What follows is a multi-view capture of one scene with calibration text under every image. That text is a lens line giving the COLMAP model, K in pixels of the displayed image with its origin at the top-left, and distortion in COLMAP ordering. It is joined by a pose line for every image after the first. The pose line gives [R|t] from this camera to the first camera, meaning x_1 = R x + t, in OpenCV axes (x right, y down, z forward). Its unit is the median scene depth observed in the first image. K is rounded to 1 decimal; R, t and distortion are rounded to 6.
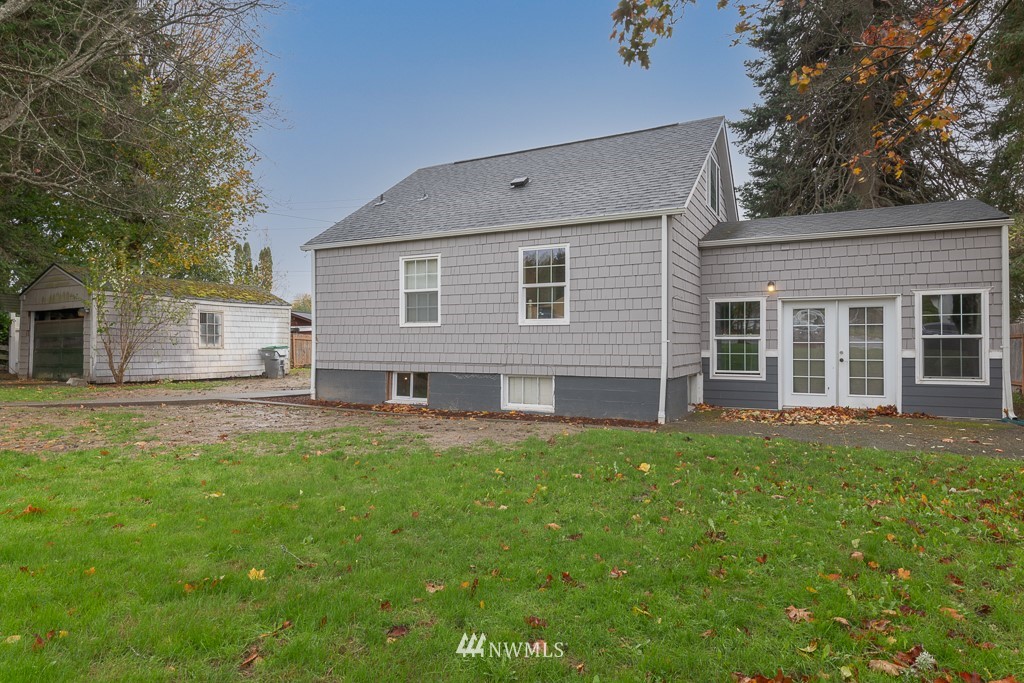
lens RADIAL K [[625.4, 0, 506.9], [0, 625.4, 337.6], [0, 0, 1]] dist [0.004997, -0.009393]
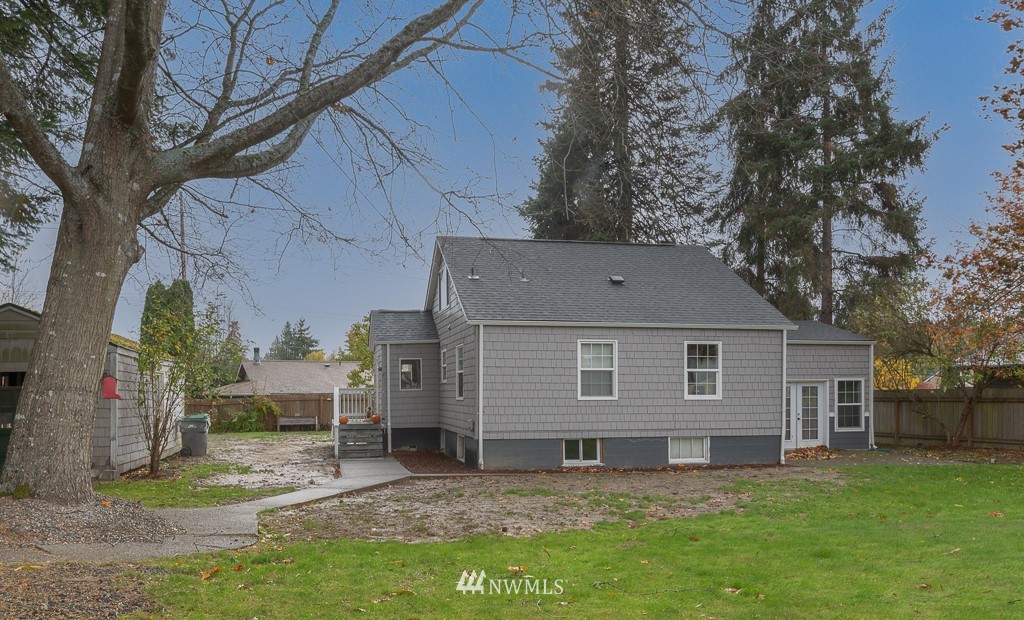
lens RADIAL K [[718.6, 0, 480.5], [0, 718.6, 390.1], [0, 0, 1]] dist [-0.004194, -0.009855]
pose [[0.761109, -0.002255, 0.648620, -1.285058], [-0.003427, 0.999966, 0.007497, -0.049350], [-0.648615, -0.007929, 0.761075, 0.116862]]
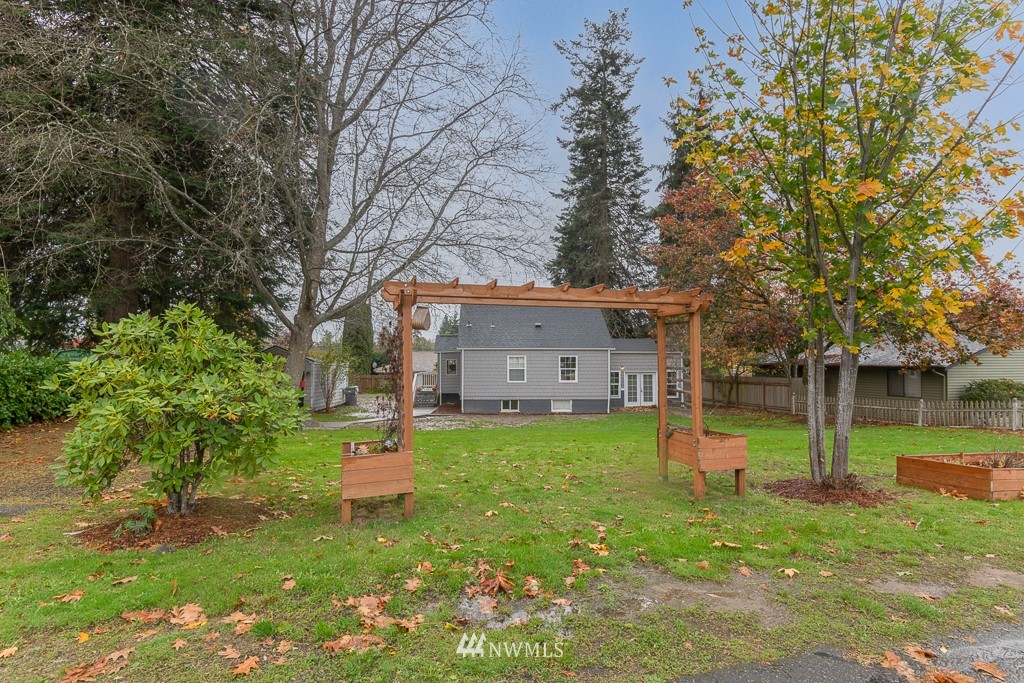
lens RADIAL K [[557.5, 0, 519.5], [0, 557.5, 337.2], [0, 0, 1]] dist [-0.000403, -0.000135]
pose [[0.856883, 0.018874, 0.515165, -1.454714], [-0.005414, 0.999604, -0.027617, -0.155612], [-0.515482, 0.020875, 0.856646, -1.111977]]
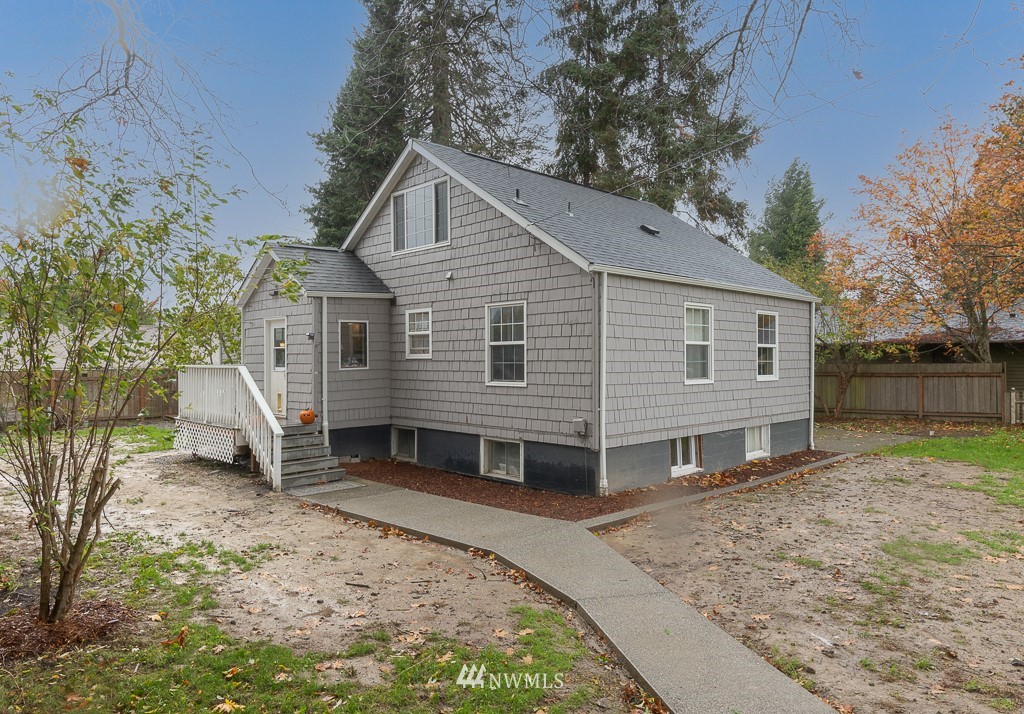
lens RADIAL K [[673.4, 0, 504.9], [0, 673.4, 359.1], [0, 0, 1]] dist [-0.000167, 0.000094]
pose [[0.299194, -0.002465, 0.954189, -1.224642], [-0.008030, 0.999955, 0.005101, -0.060093], [-0.954158, -0.009188, 0.299161, 1.054696]]
